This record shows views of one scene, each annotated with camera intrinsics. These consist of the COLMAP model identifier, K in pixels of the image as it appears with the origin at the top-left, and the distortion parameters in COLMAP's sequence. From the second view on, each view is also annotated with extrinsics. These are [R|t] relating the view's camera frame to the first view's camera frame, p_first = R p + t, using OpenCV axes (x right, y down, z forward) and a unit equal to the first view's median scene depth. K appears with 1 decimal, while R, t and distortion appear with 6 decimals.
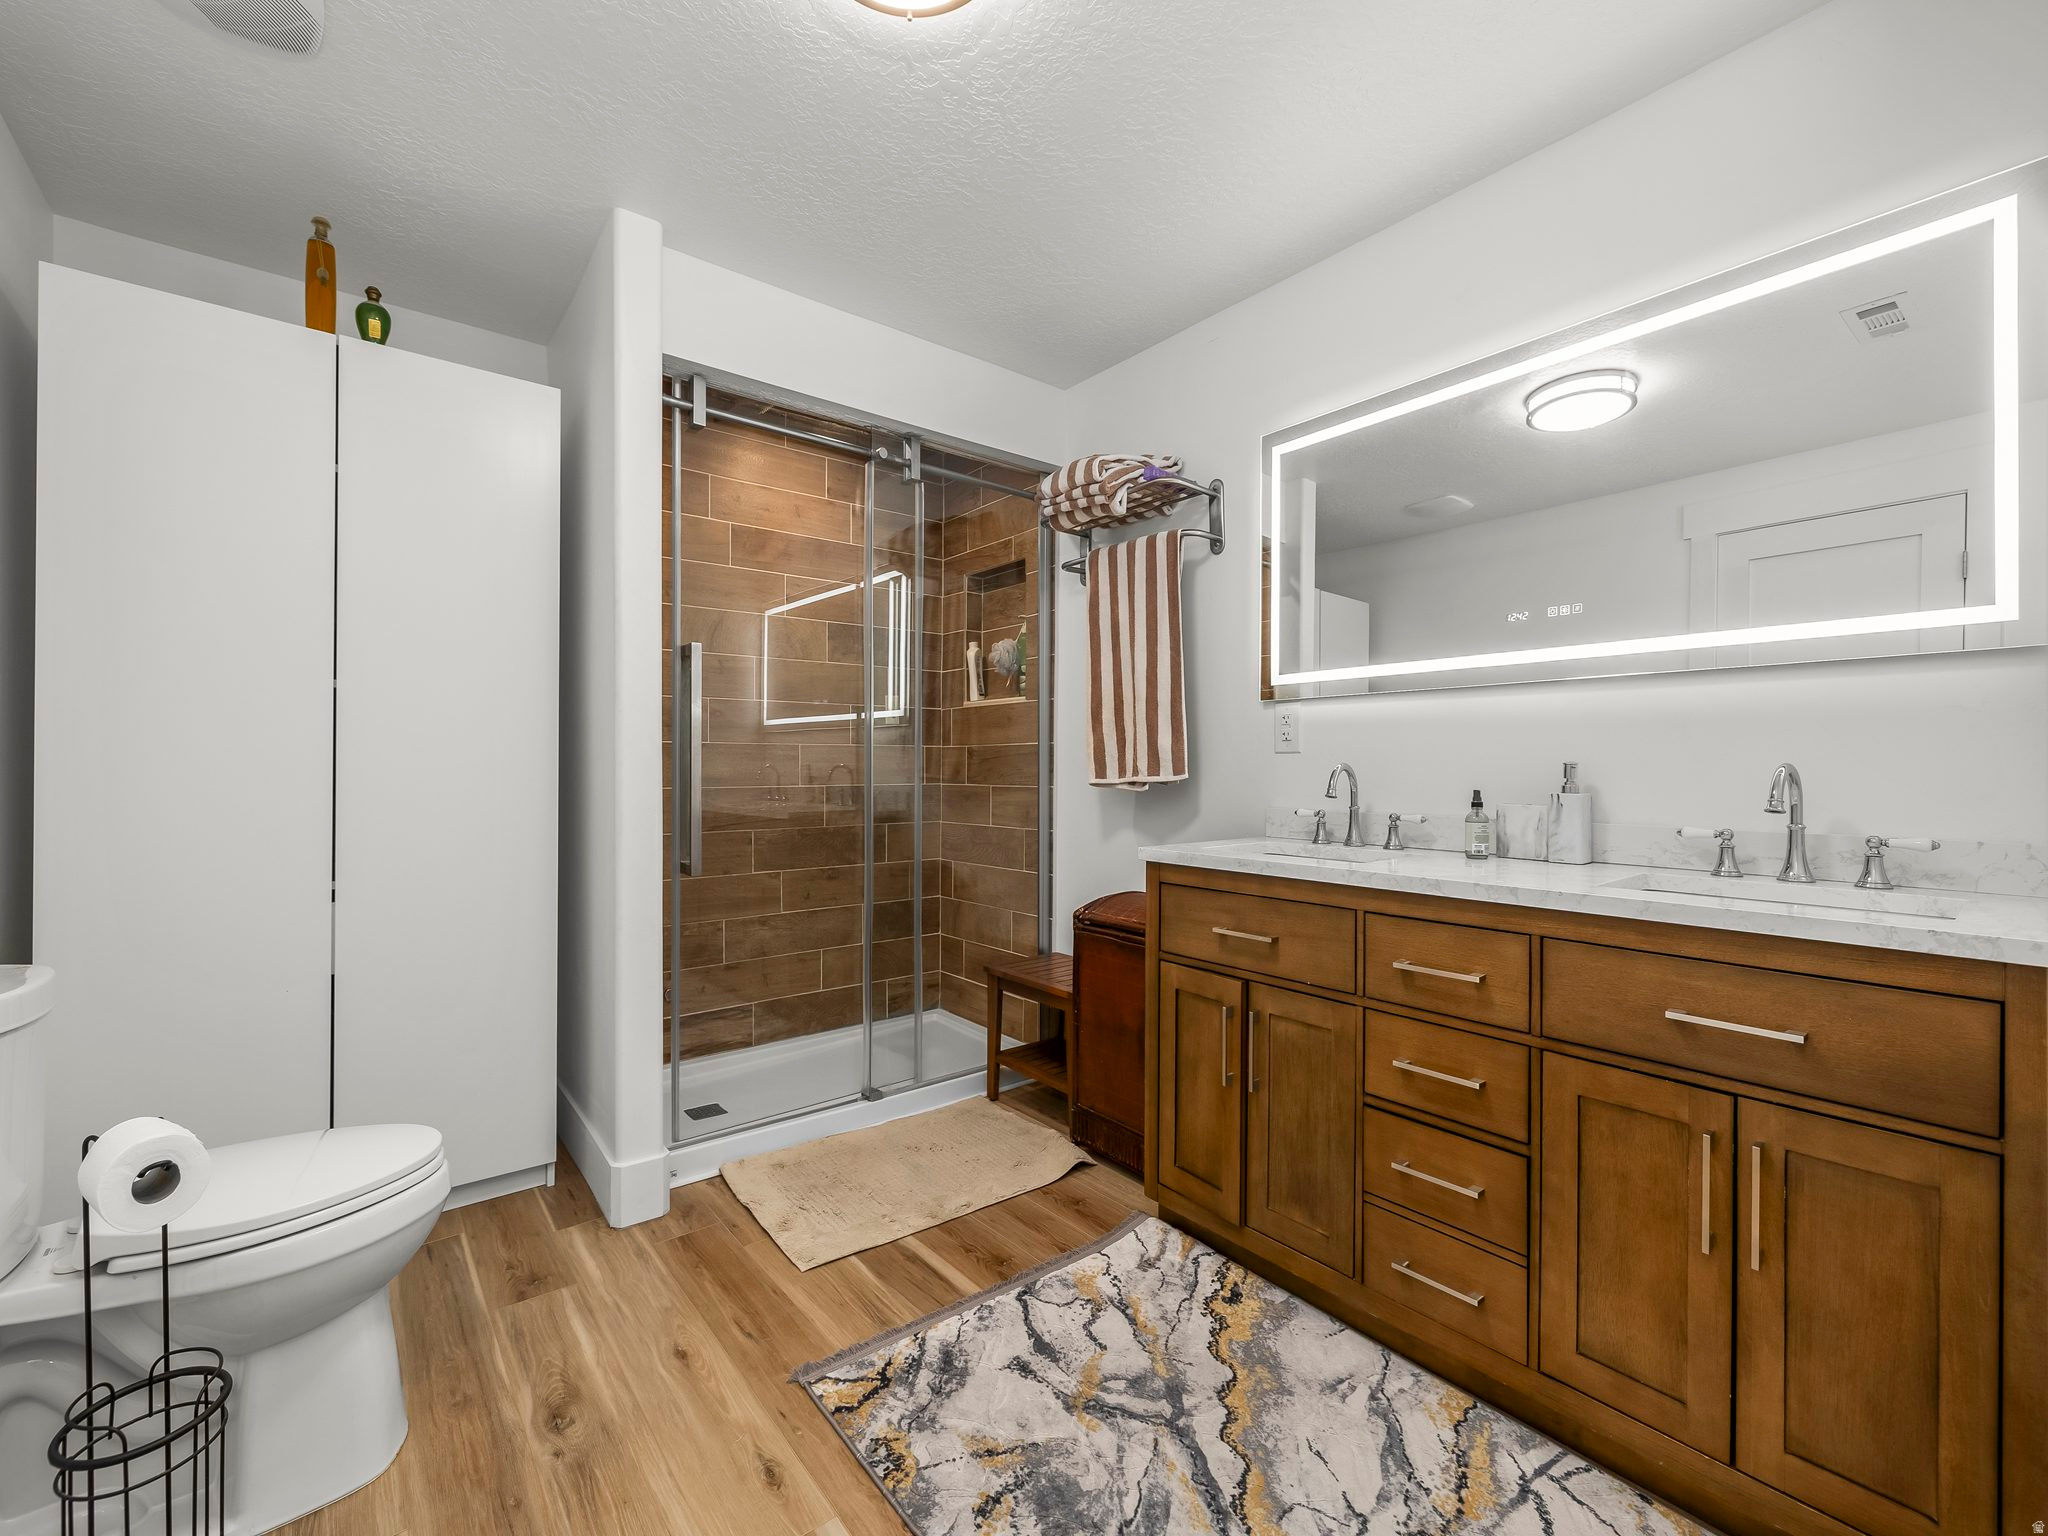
lens RADIAL K [[869.0, 0, 1022.3], [0, 869.0, 768.6], [0, 0, 1]] dist [-0.001205, -0.000390]
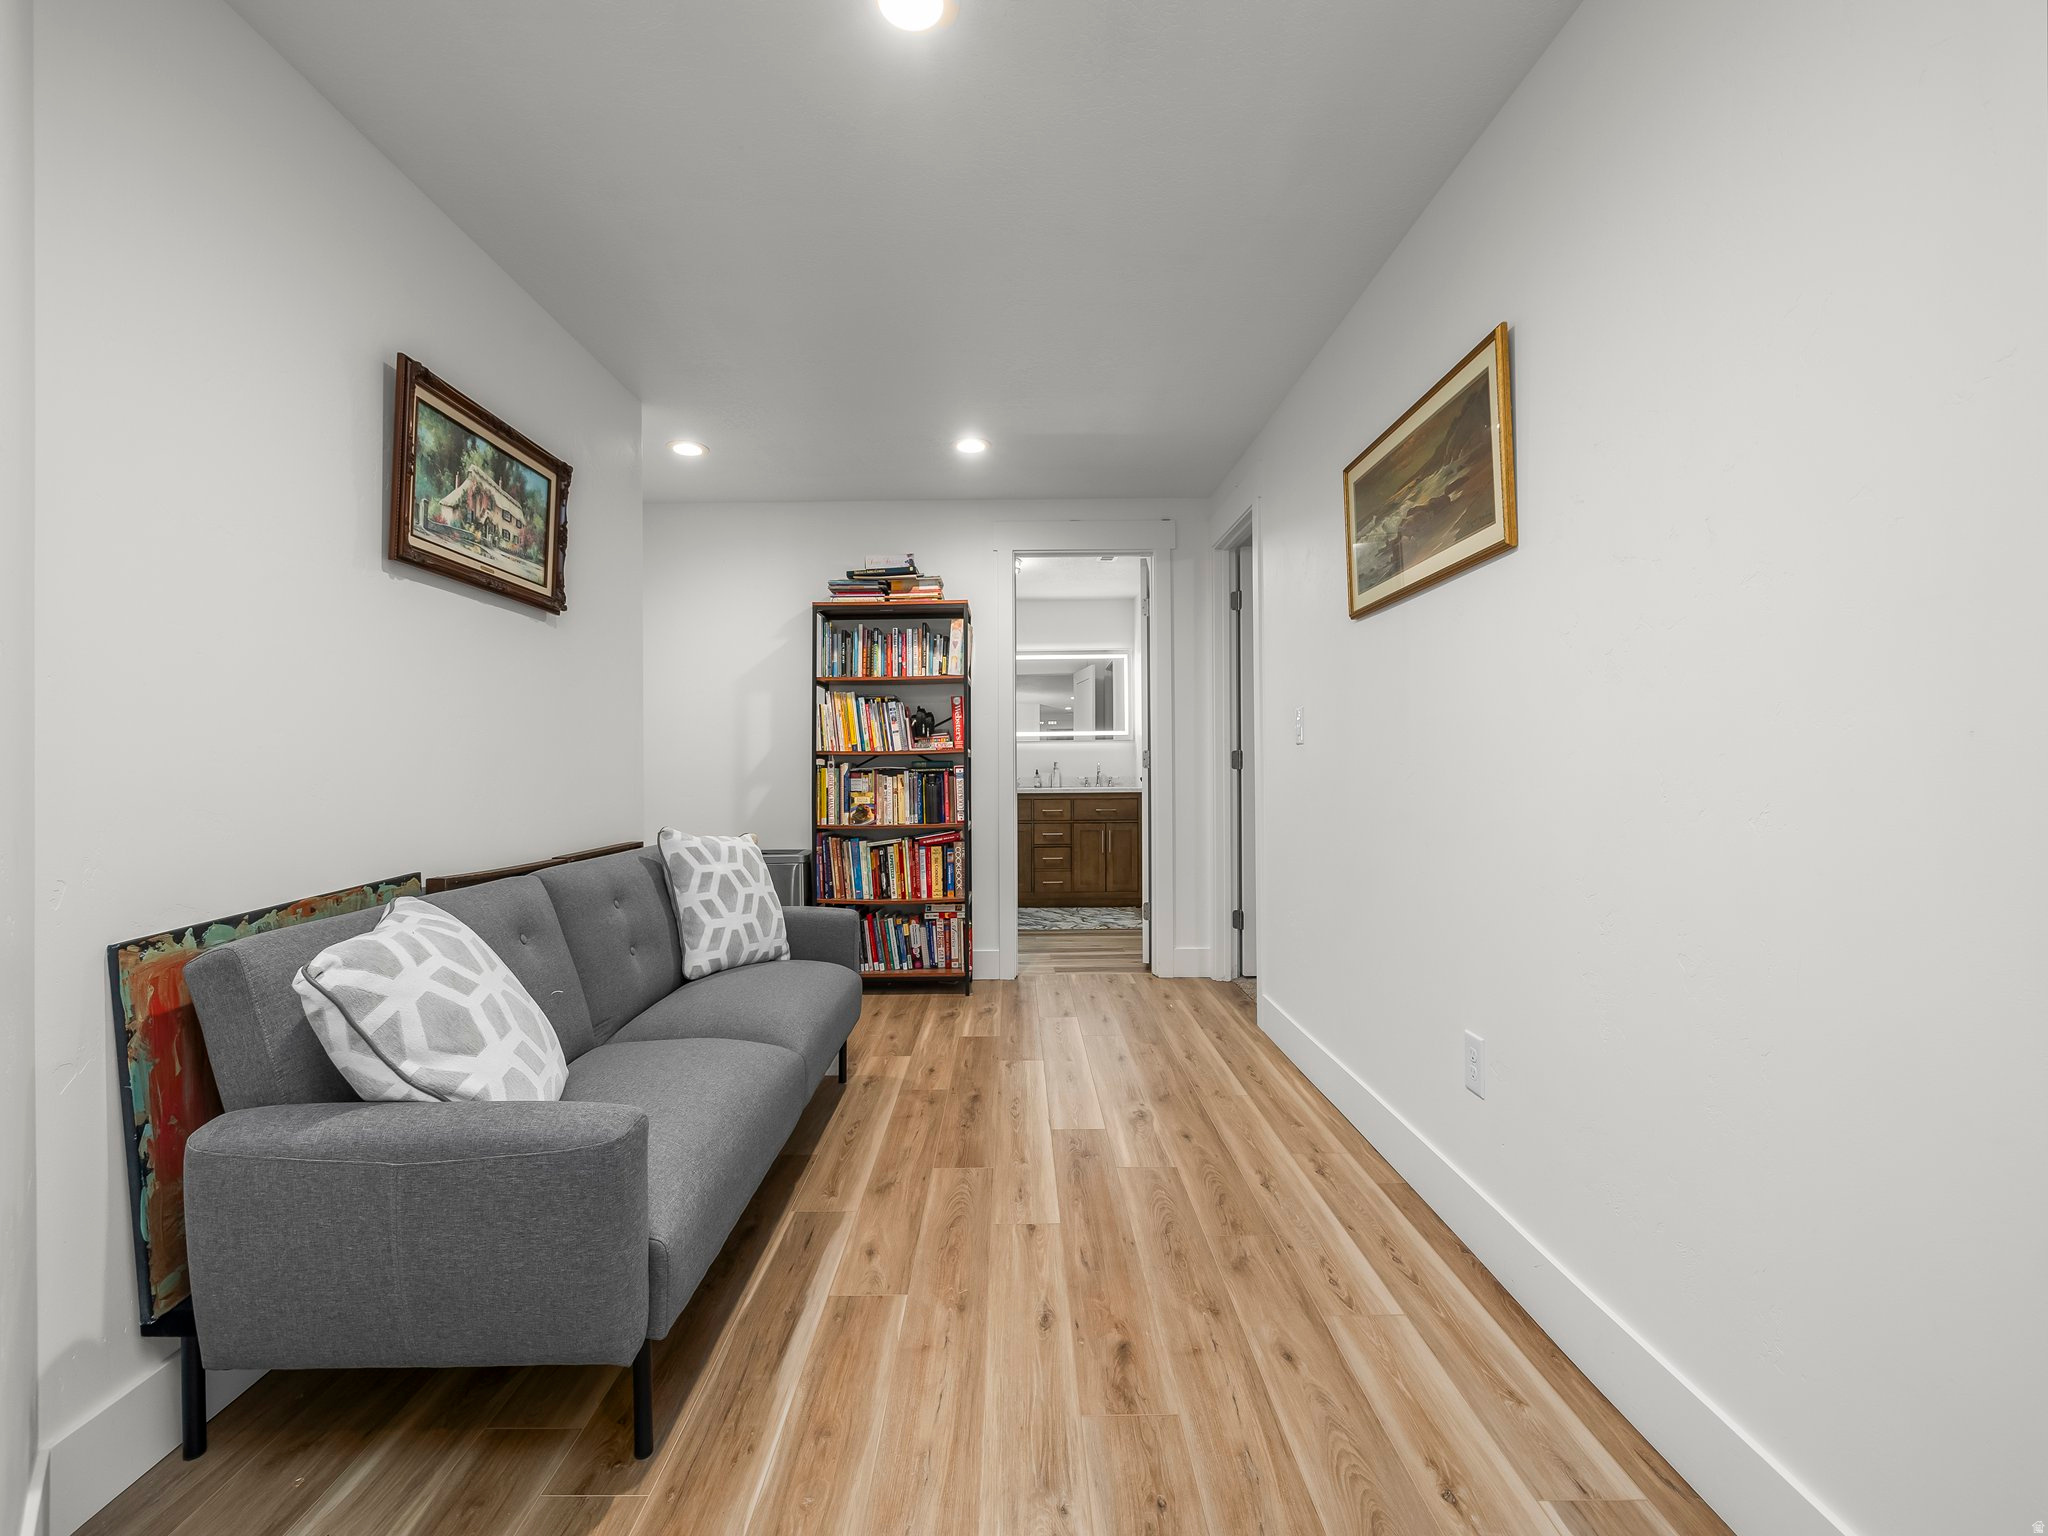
lens RADIAL K [[869.0, 0, 1023.8], [0, 869.0, 764.3], [0, 0, 1]] dist [-0.001205, -0.000390]
pose [[0.615258, -0.000346, 0.788326, -3.294781], [0.015615, 0.999809, -0.011748, 0.056955], [-0.788171, 0.019538, 0.615146, -1.699122]]
